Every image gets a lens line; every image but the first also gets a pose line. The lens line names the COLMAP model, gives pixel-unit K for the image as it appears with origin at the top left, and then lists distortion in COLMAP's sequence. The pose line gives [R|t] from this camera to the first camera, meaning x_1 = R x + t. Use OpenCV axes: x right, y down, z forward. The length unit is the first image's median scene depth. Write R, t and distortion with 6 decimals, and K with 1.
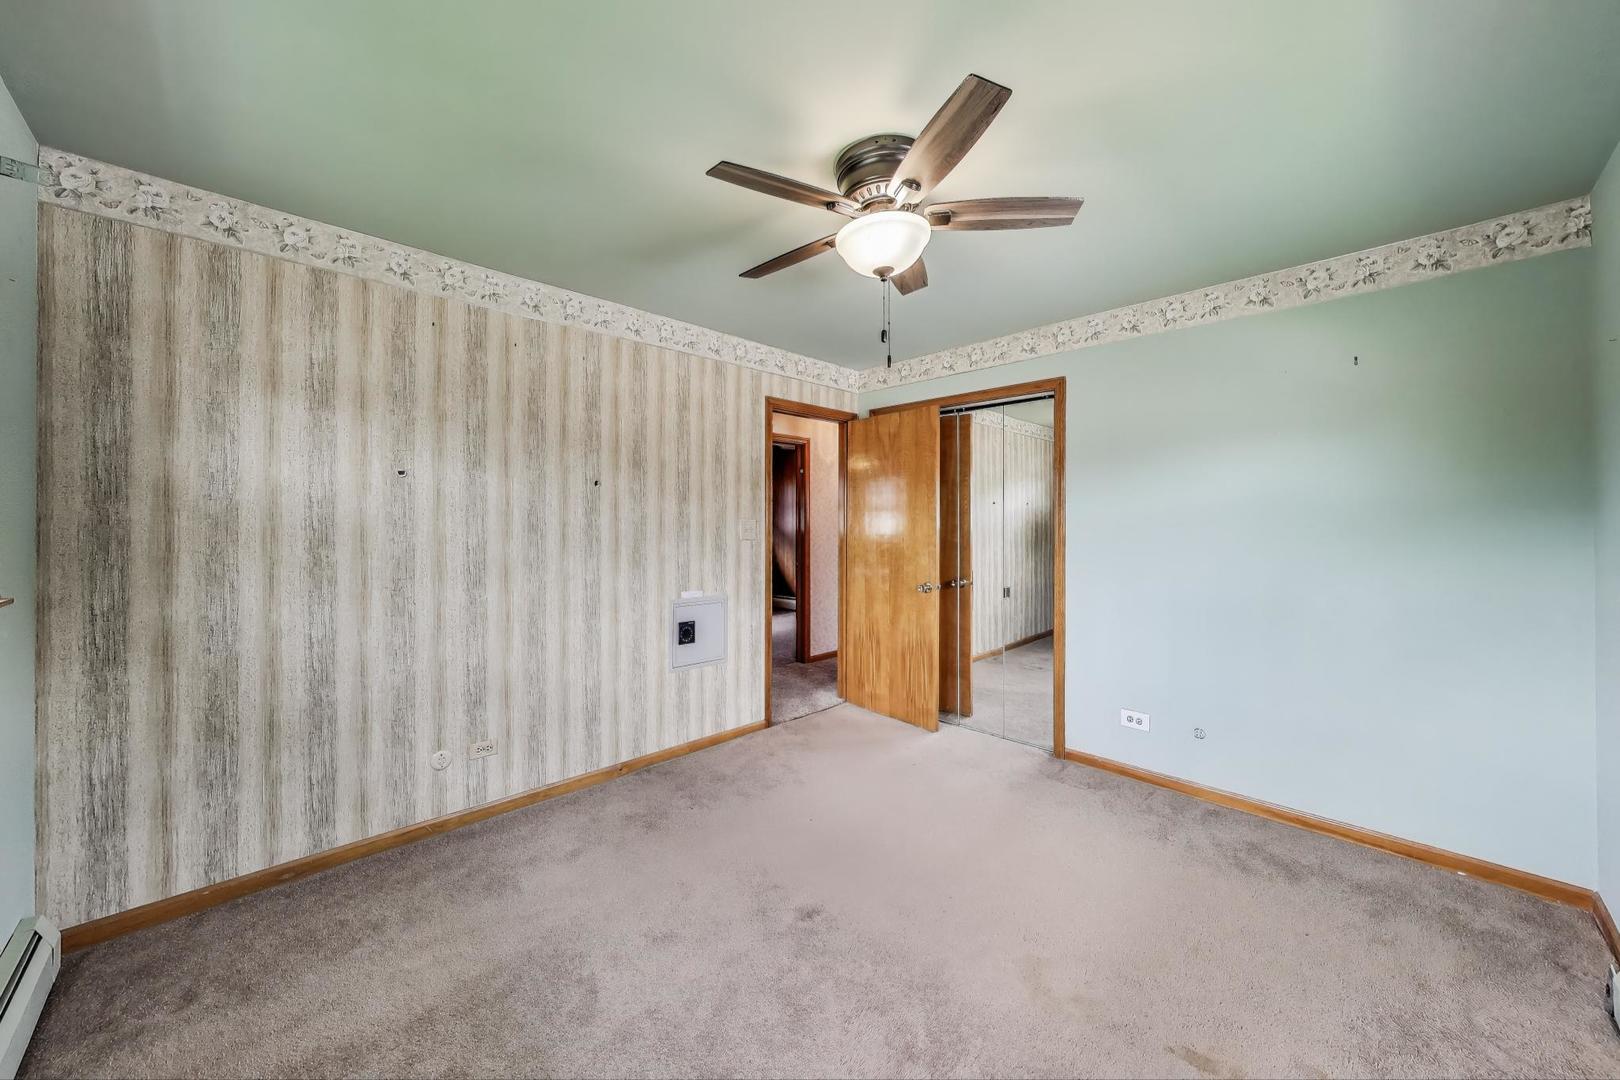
lens RADIAL K [[588.6, 0, 813.4], [0, 588.6, 534.4], [0, 0, 1]] dist [-0.003391, 0.000230]
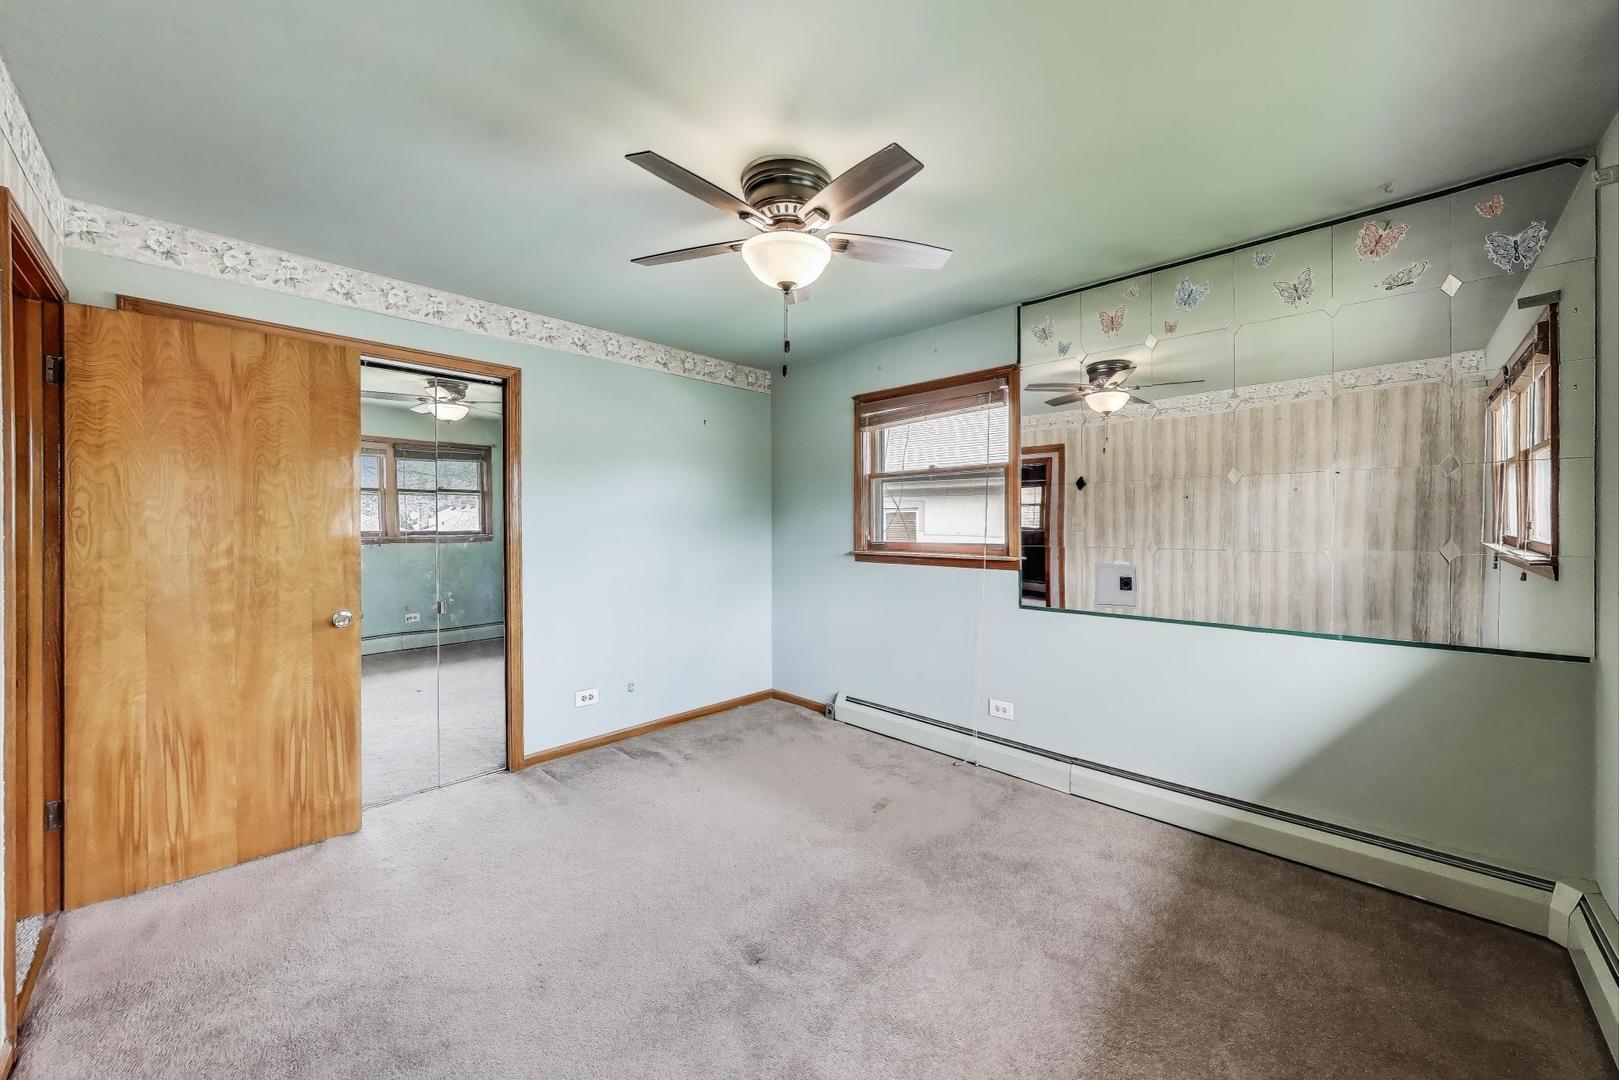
lens RADIAL K [[588.3, 0, 812.1], [0, 588.3, 524.8], [0, 0, 1]] dist [-0.003391, 0.000230]
pose [[-0.024330, -0.010553, 0.999648, -0.489743], [0.018935, 0.999760, 0.011015, -0.013799], [-0.999525, 0.019197, -0.024124, 0.501699]]
